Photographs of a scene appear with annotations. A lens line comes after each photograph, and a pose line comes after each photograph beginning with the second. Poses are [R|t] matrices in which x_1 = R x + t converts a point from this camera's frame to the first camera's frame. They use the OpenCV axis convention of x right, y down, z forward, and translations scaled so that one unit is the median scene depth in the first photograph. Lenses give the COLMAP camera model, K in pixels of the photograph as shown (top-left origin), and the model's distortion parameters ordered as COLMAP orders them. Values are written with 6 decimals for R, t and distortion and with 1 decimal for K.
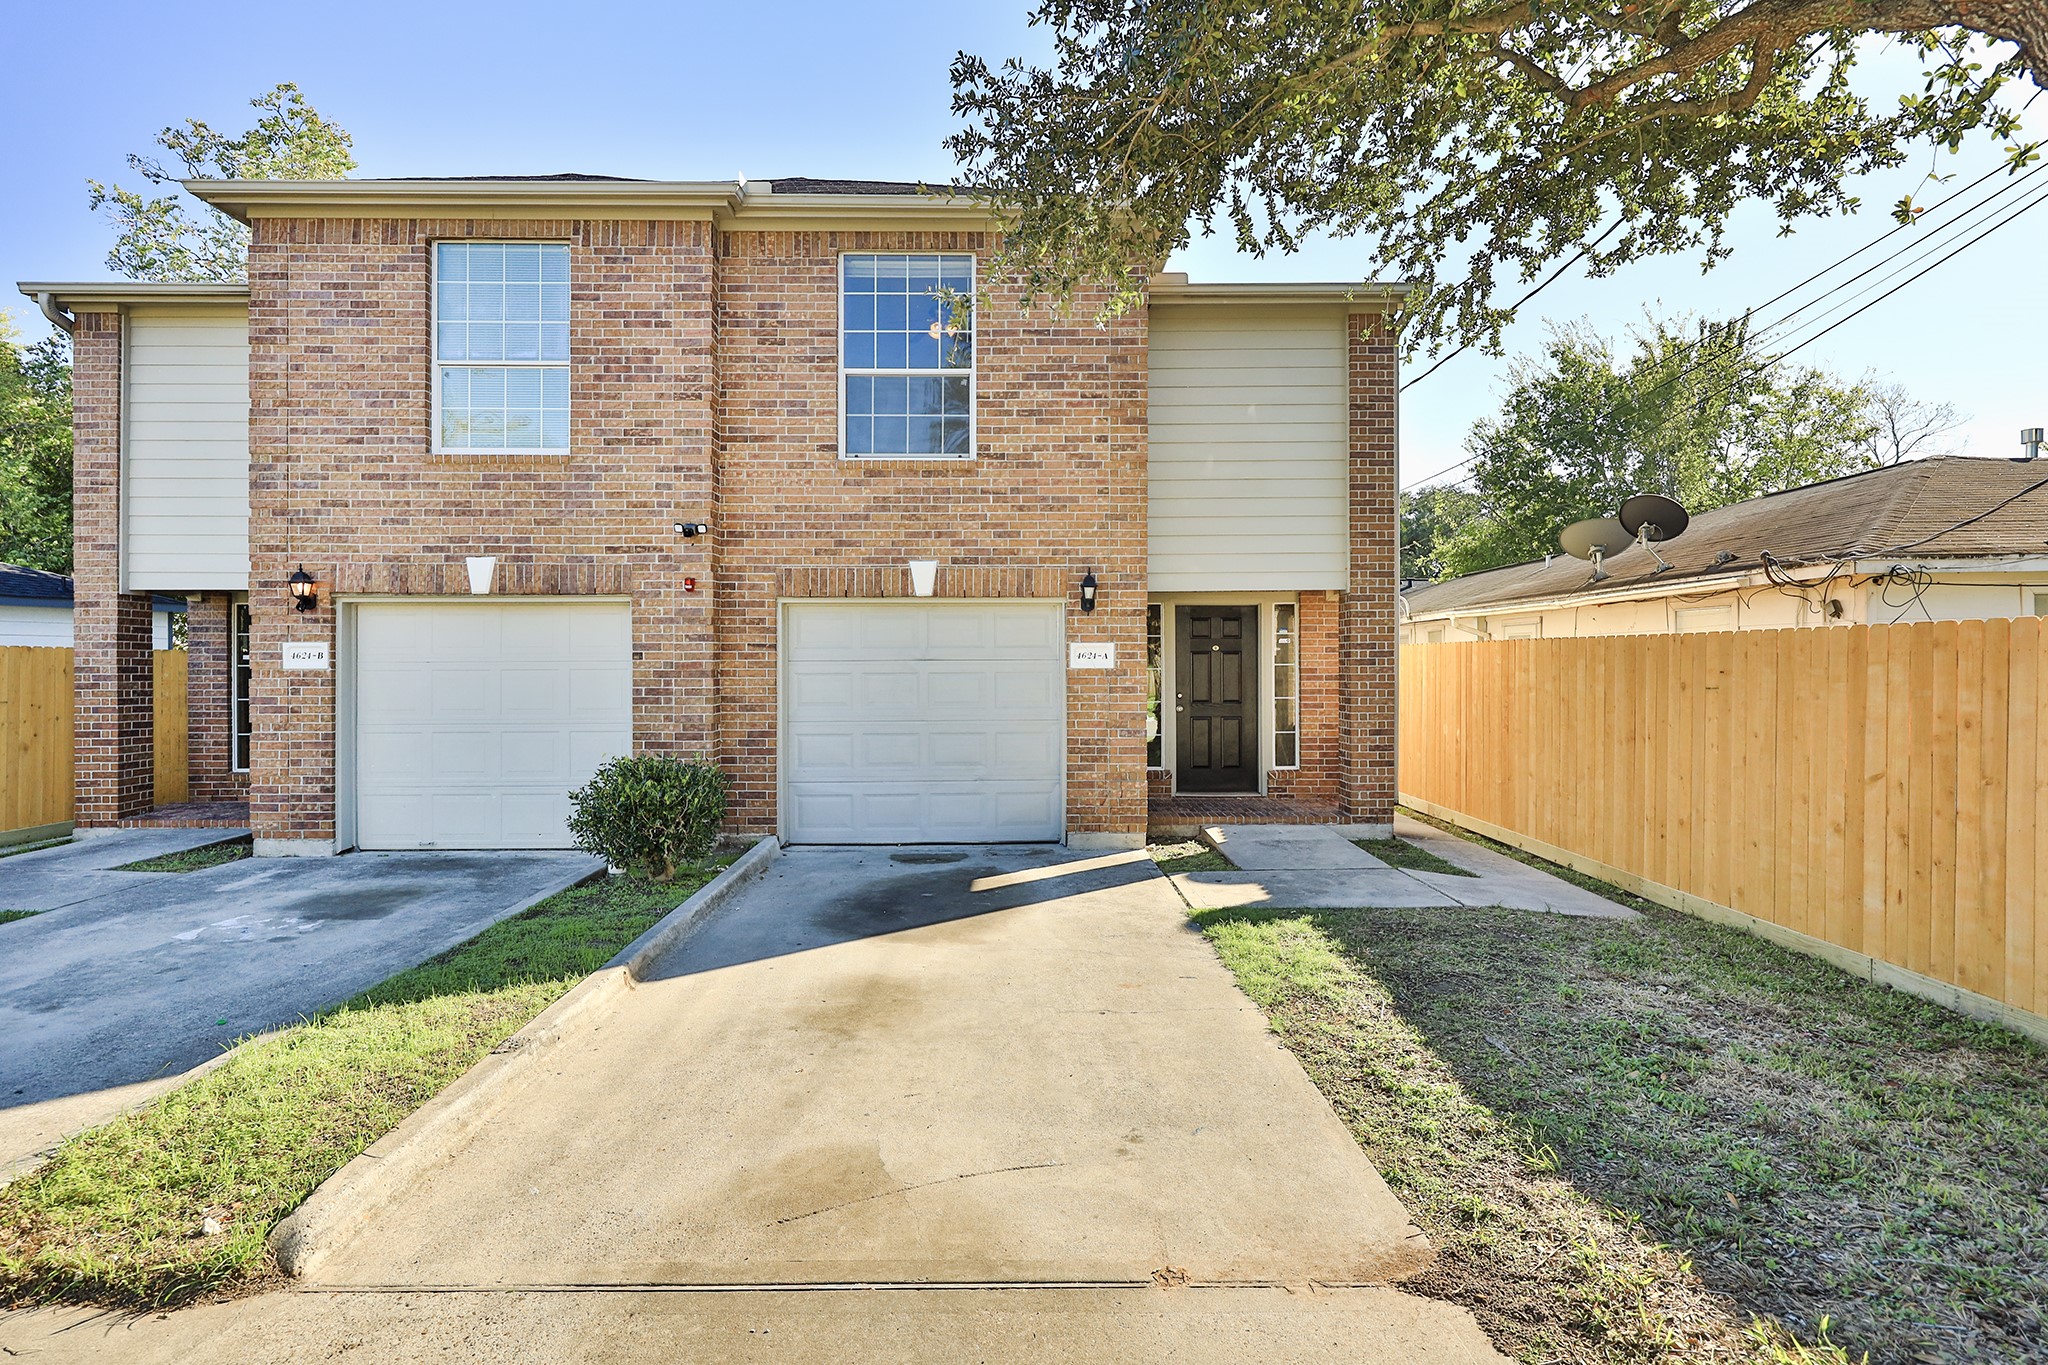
lens RADIAL K [[1012.9, 0, 963.9], [0, 1012.9, 666.9], [0, 0, 1]] dist [-0.012068, -0.000121]
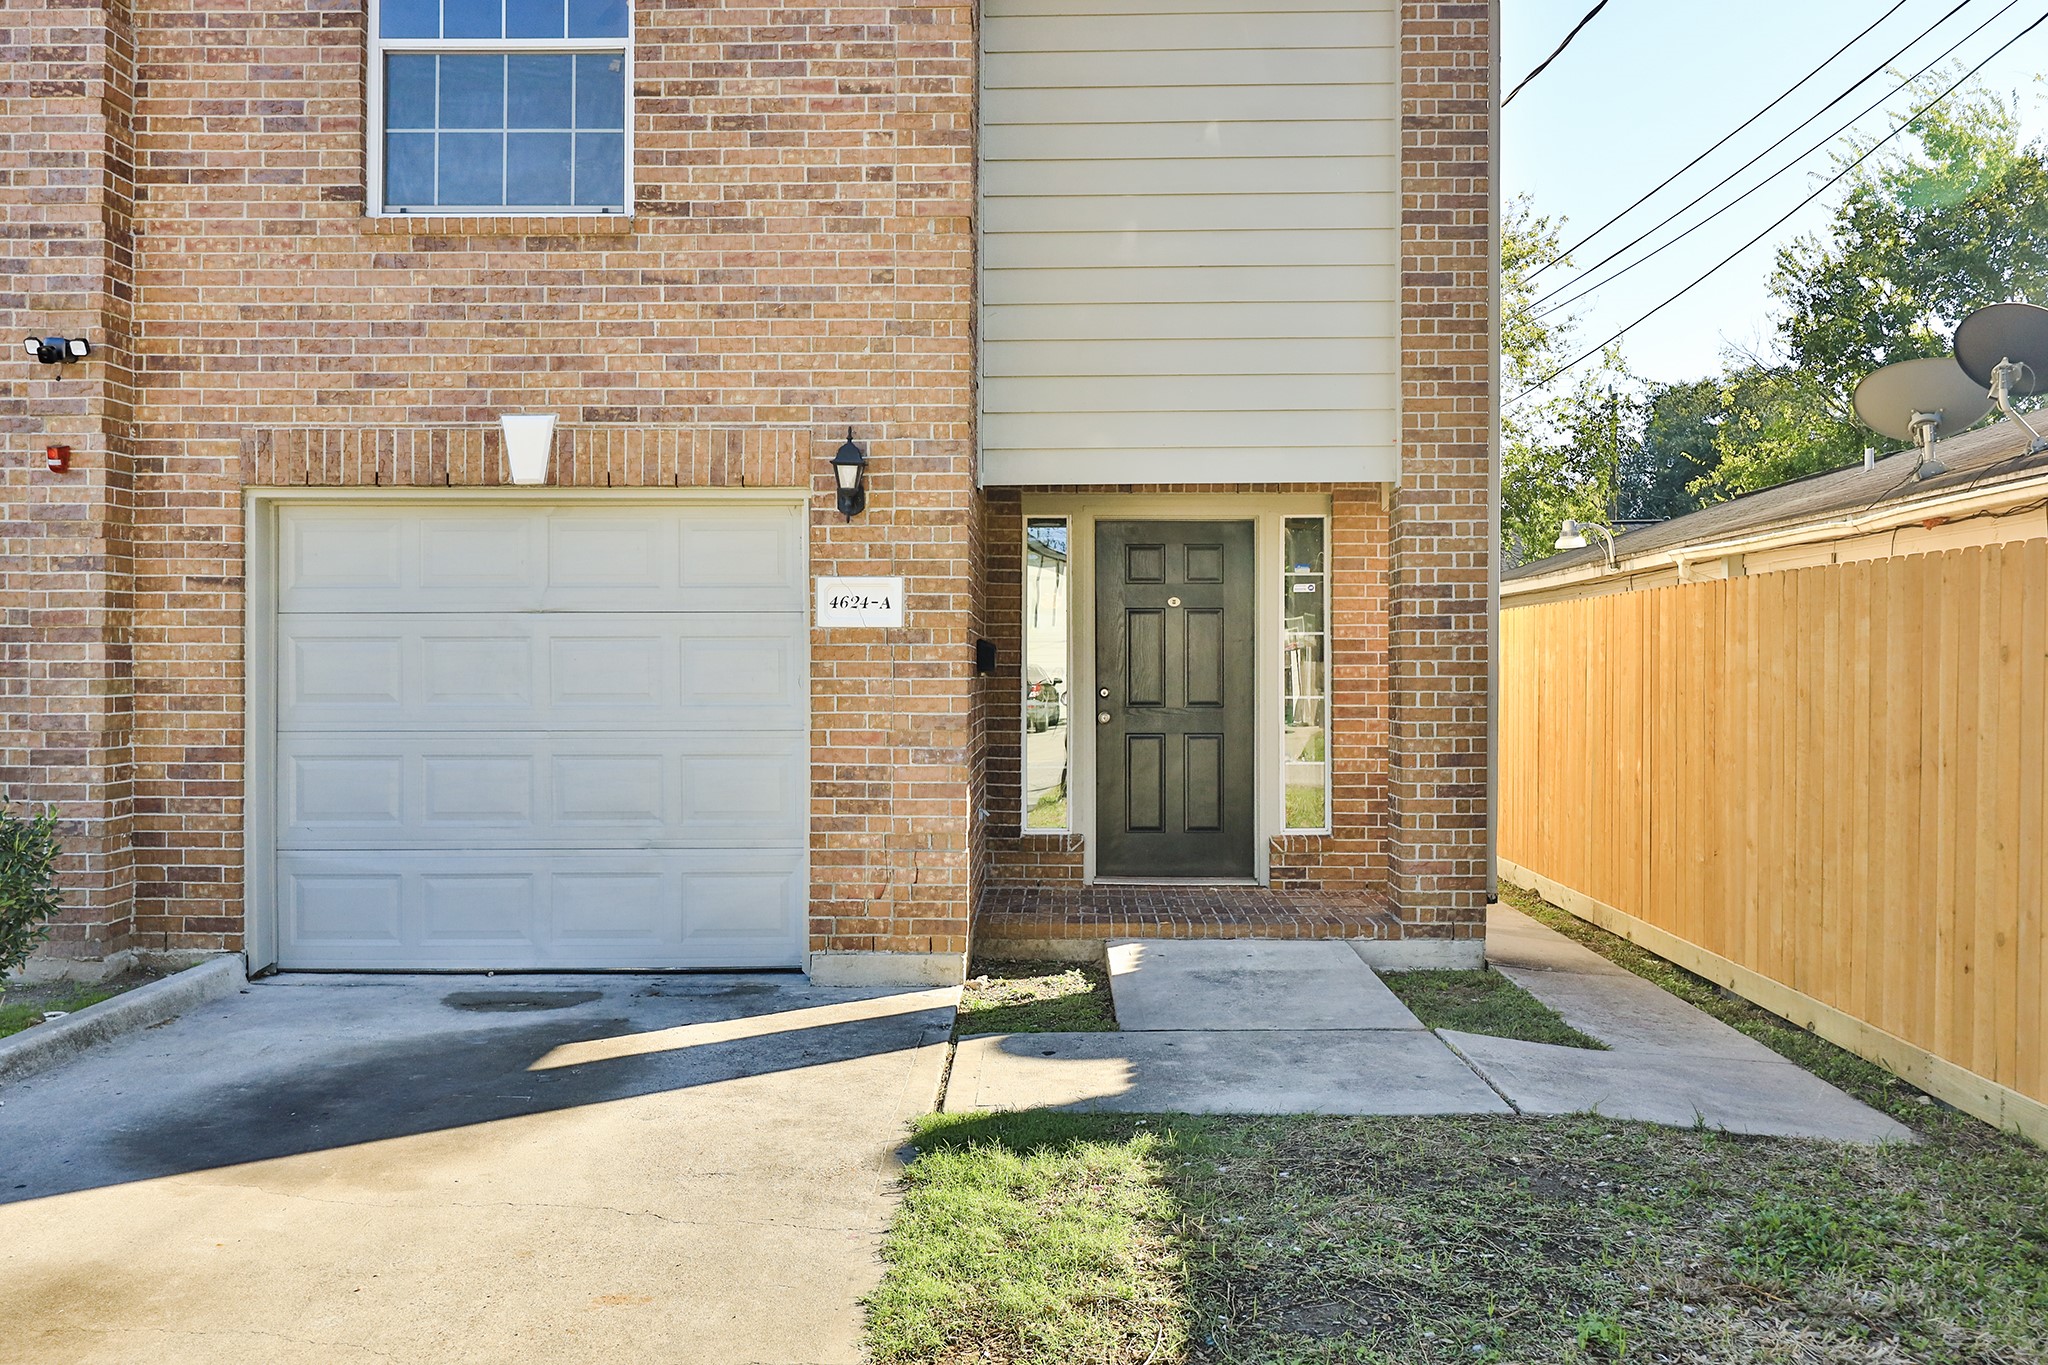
lens RADIAL K [[1695.5, 0, 931.1], [0, 1695.5, 673.7], [0, 0, 1]] dist [-0.006348, -0.011859]
pose [[0.999794, 0.003644, -0.019969, 0.179183], [-0.003672, 0.999992, -0.001360, 0.025525], [0.019964, 0.001433, 0.999800, 0.154342]]
